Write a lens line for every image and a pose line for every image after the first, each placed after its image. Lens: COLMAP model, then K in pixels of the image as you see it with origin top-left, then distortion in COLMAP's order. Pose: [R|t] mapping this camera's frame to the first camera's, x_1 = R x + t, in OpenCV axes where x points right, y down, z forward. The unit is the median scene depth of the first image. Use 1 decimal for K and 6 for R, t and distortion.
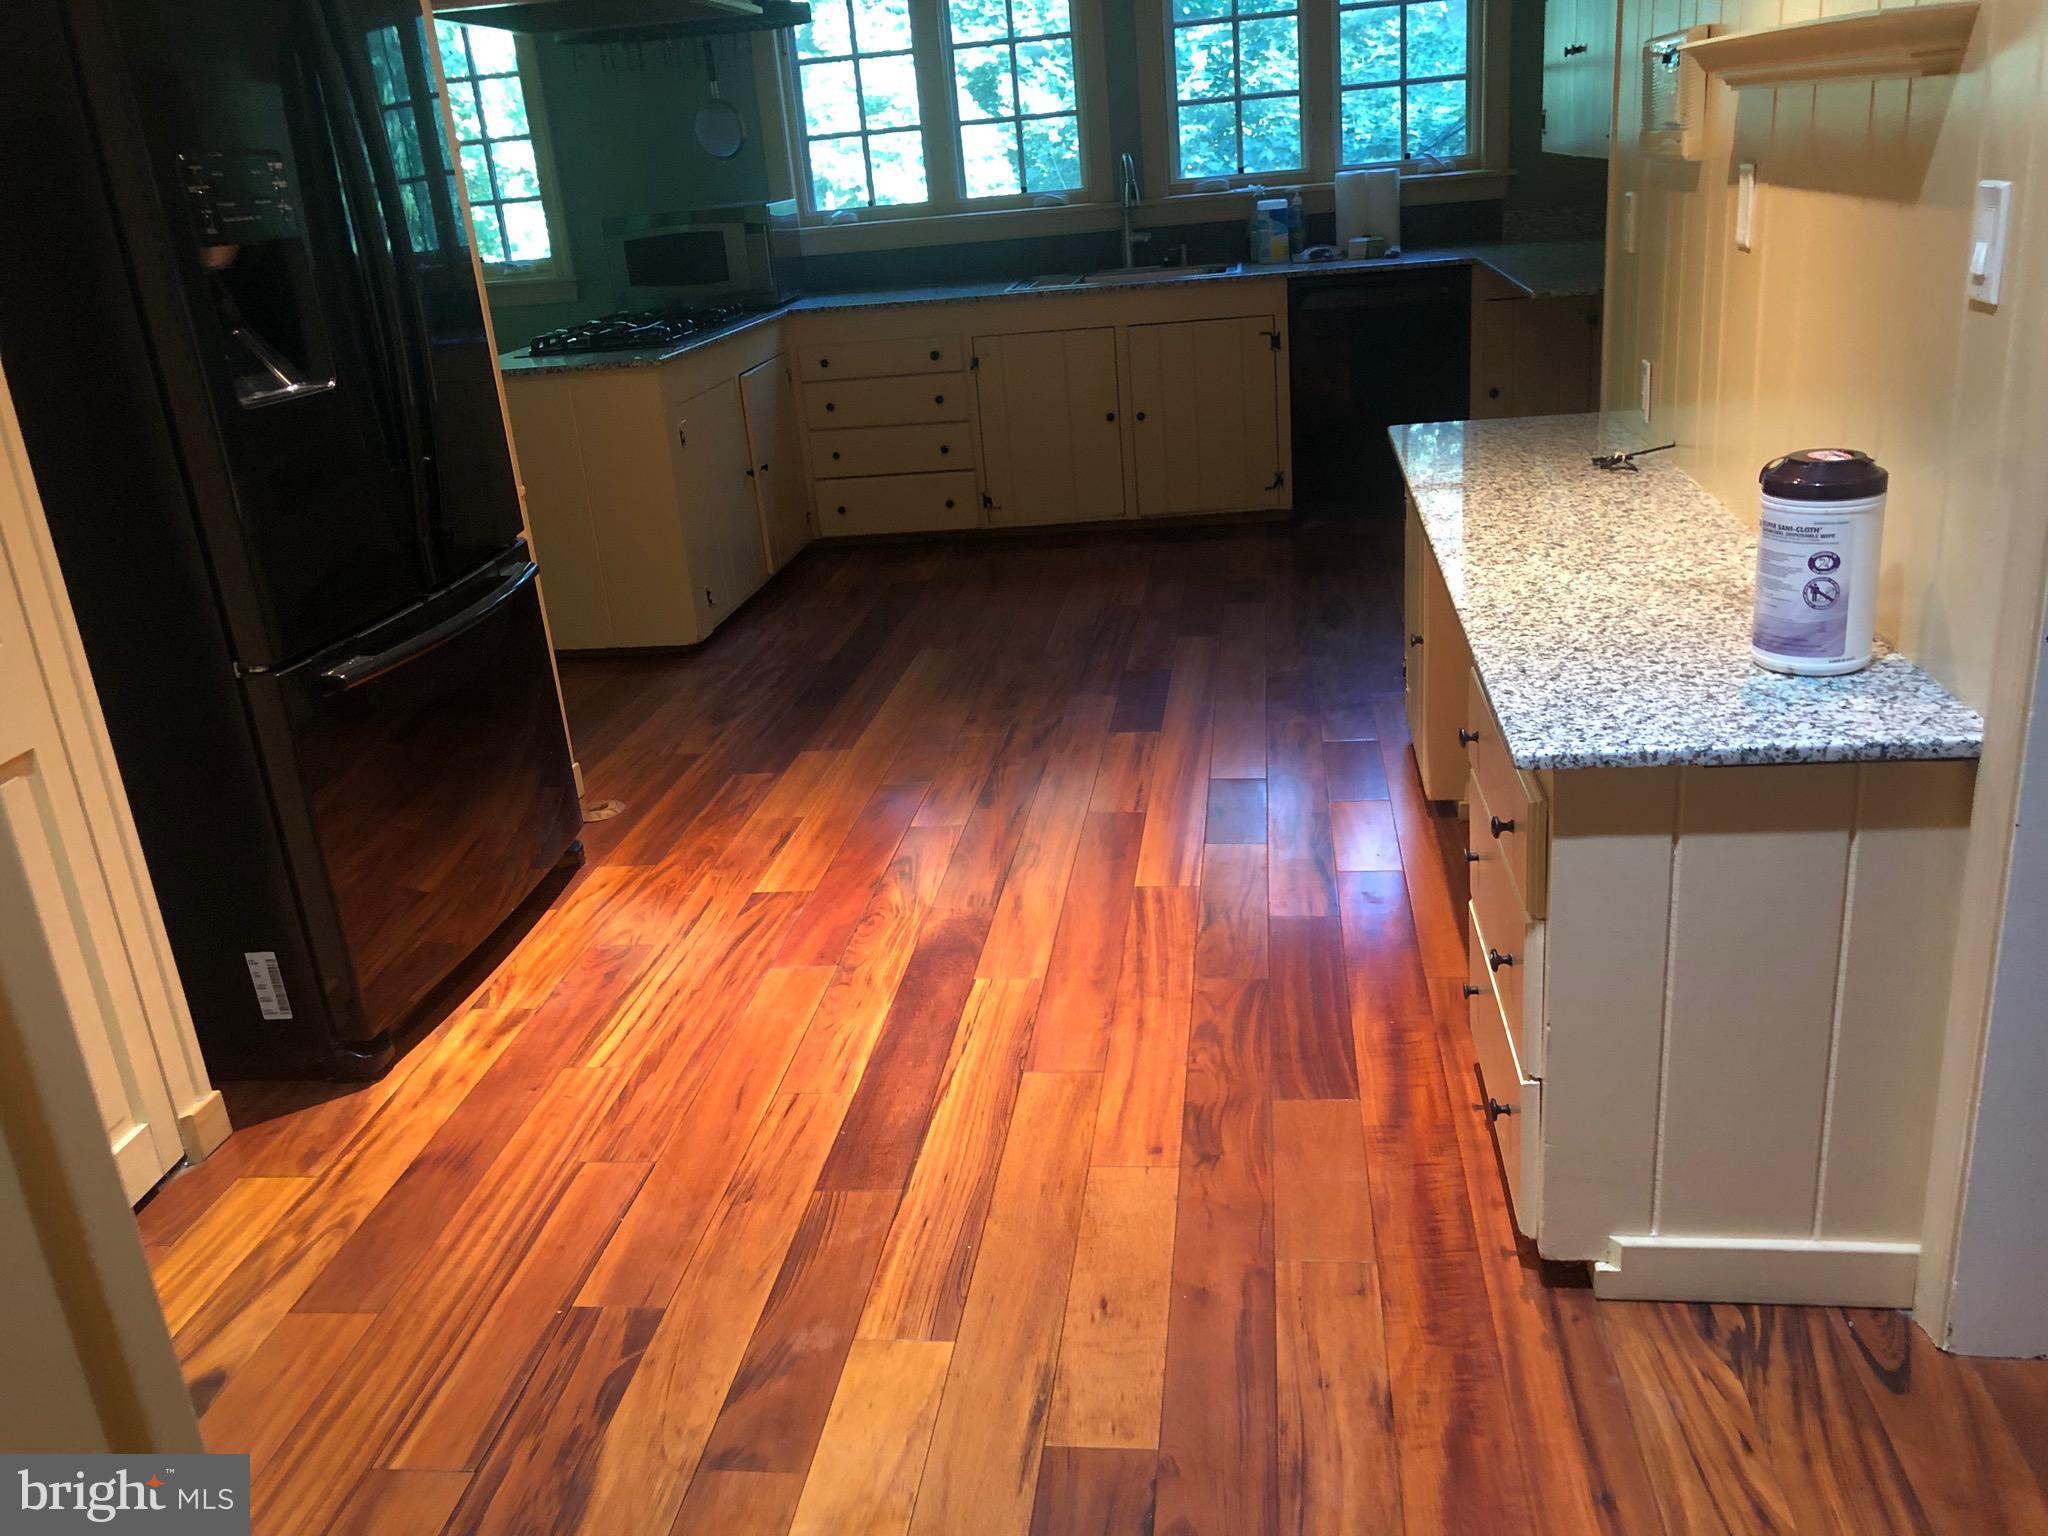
lens RADIAL K [[1692.9, 0, 1024.3], [0, 1692.9, 807.8], [0, 0, 1]] dist [0.089756, -0.261600]
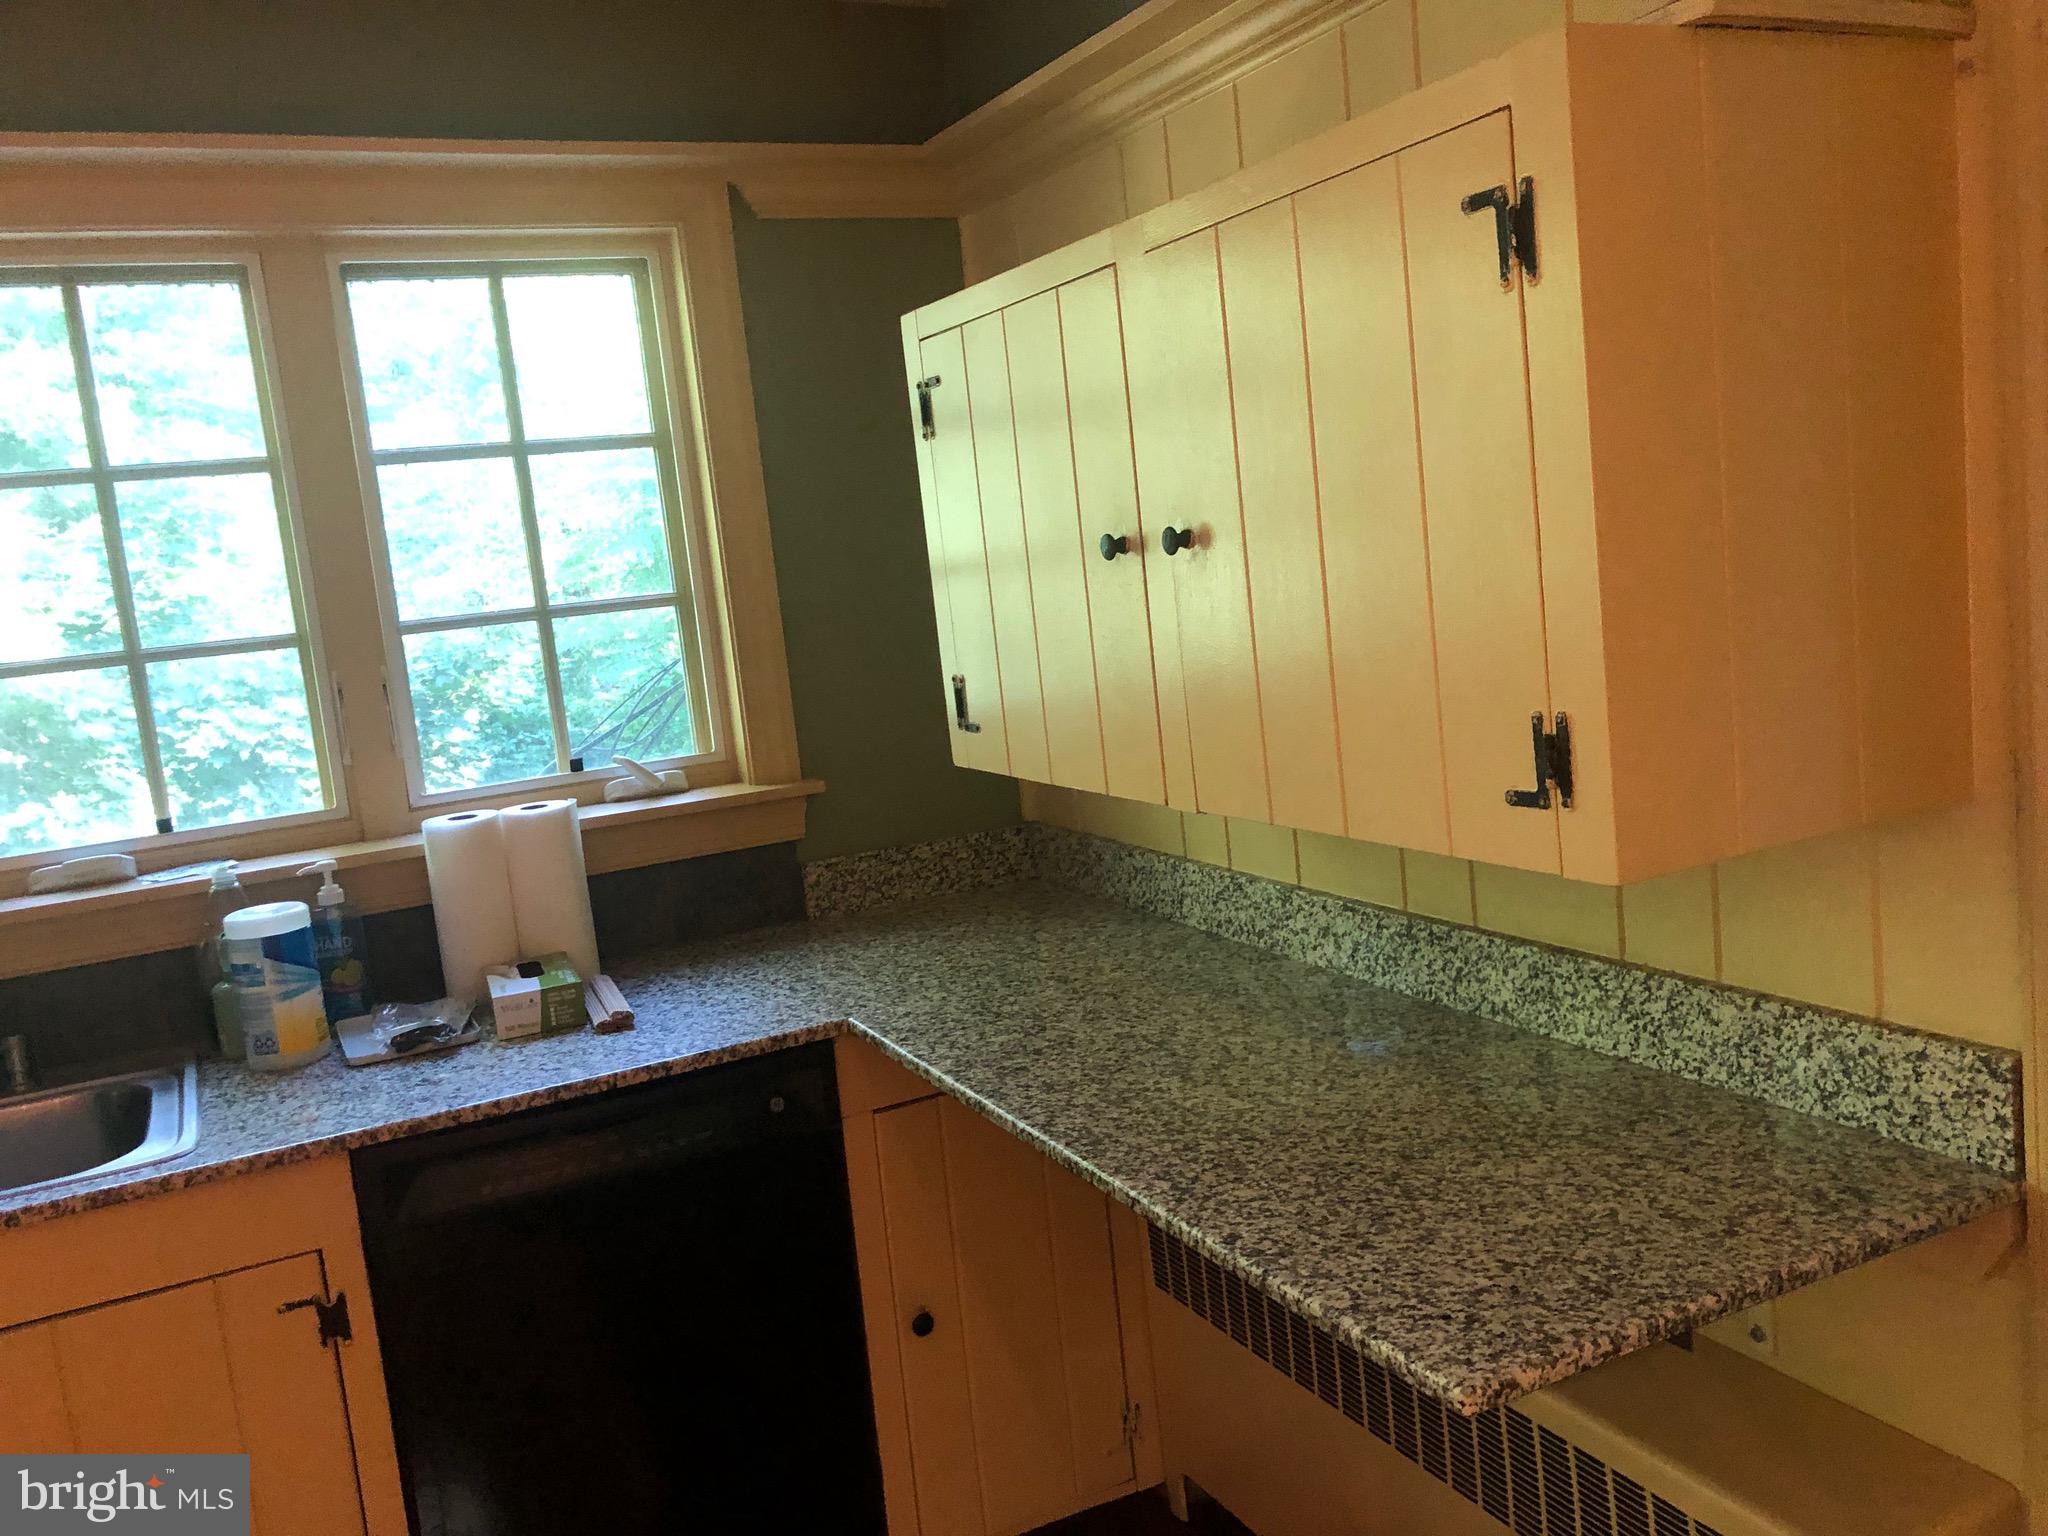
lens RADIAL K [[1679.2, 0, 1024.0], [0, 1679.2, 768.0], [0, 0, 1]] dist [0.032255, -0.001148]
pose [[0.833370, -0.076422, 0.547406, 0.088065], [0.230816, 0.948021, -0.219044, -0.283892], [-0.502213, 0.308895, 0.807692, 0.642327]]
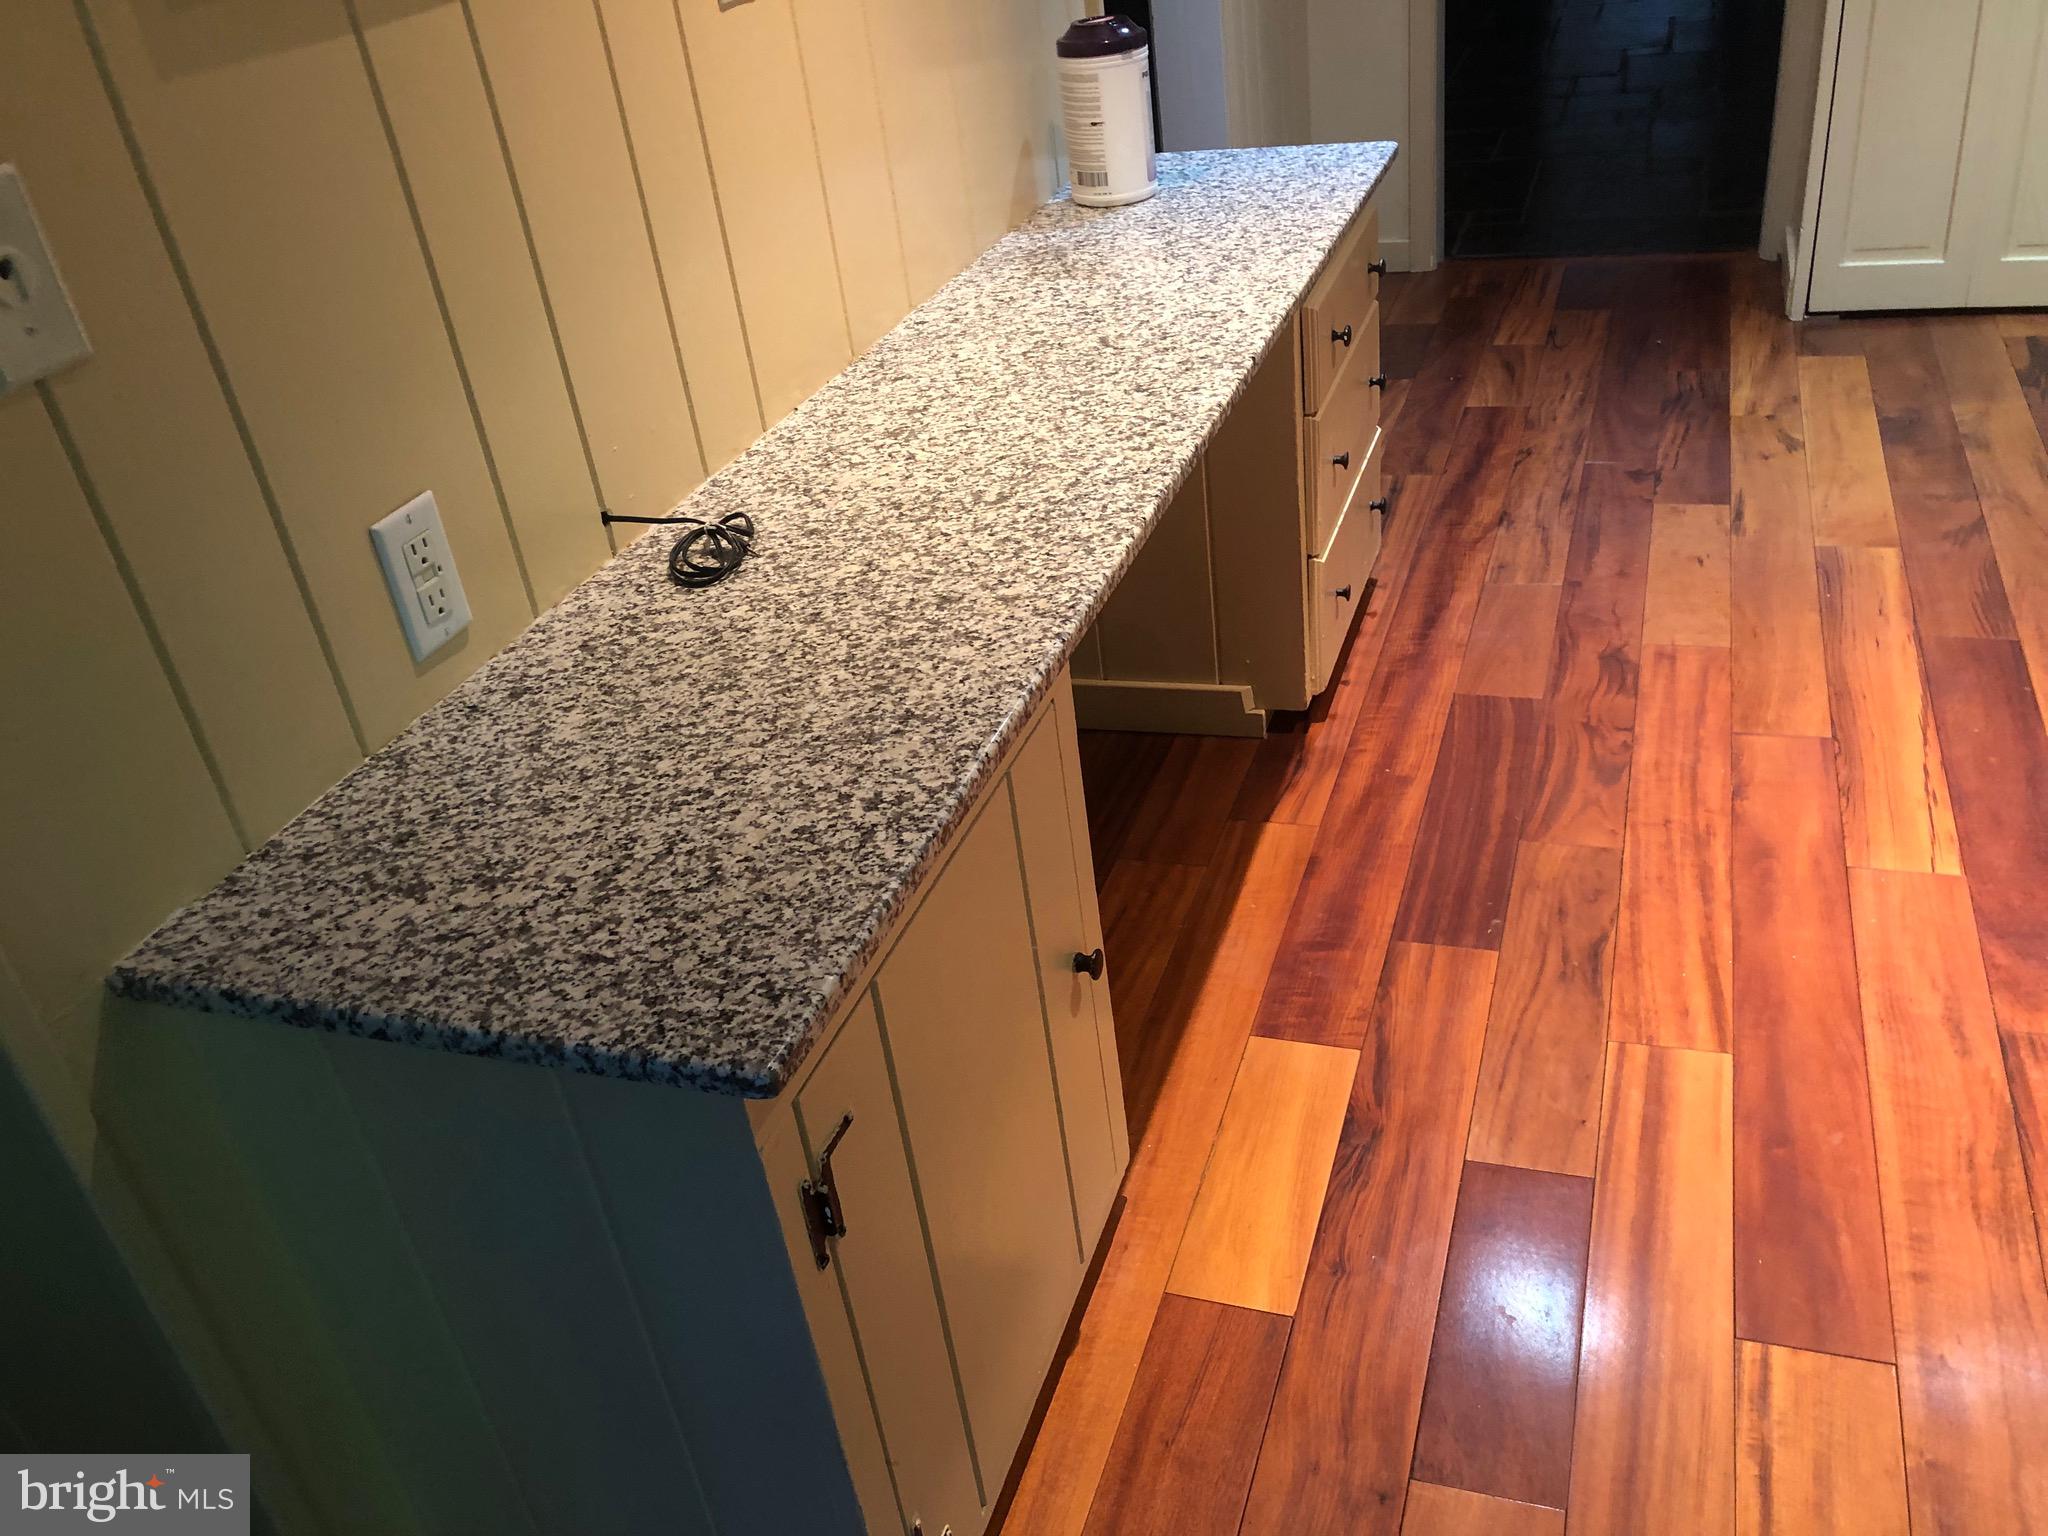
lens RADIAL K [[1707.1, 0, 1024.0], [0, 1707.1, 768.0], [0, 0, 1]] dist [0.004303, -0.002354]
pose [[-0.958096, 0.069901, 0.277787, 0.170657], [0.263255, 0.597130, 0.757716, -0.672428], [-0.112910, 0.799093, -0.590510, 1.742392]]
